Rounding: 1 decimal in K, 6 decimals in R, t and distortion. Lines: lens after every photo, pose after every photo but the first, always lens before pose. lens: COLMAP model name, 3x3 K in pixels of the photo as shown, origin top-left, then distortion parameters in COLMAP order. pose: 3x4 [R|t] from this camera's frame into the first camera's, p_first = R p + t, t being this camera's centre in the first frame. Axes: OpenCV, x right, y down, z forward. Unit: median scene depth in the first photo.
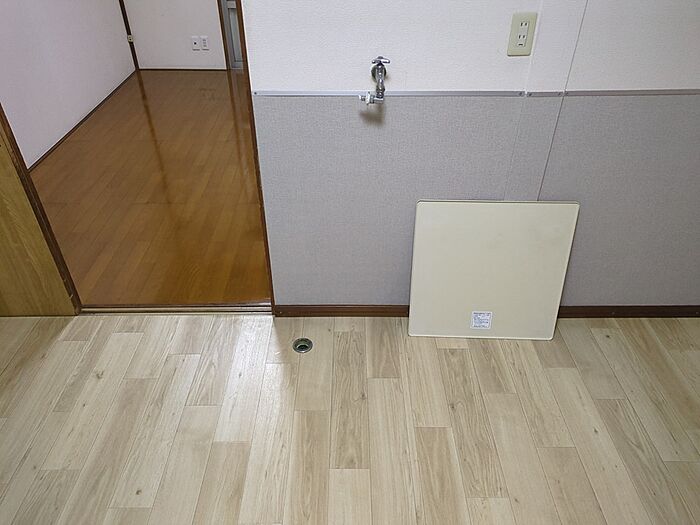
lens RADIAL K [[515.2, 0, 350.0], [0, 515.2, 262.5], [0, 0, 1]] dist [0.009119, -0.002404]
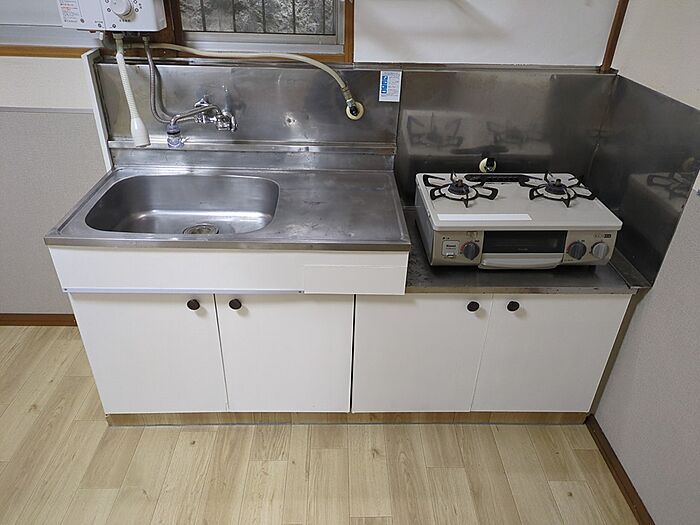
lens RADIAL K [[515.2, 0, 350.0], [0, 515.2, 262.5], [0, 0, 1]] dist [0.009119, -0.002404]
pose [[-0.999408, -0.012085, -0.032227, -0.667897], [-0.034415, 0.362851, 0.931211, -0.720955], [0.000439, 0.931769, -0.363052, 0.976674]]
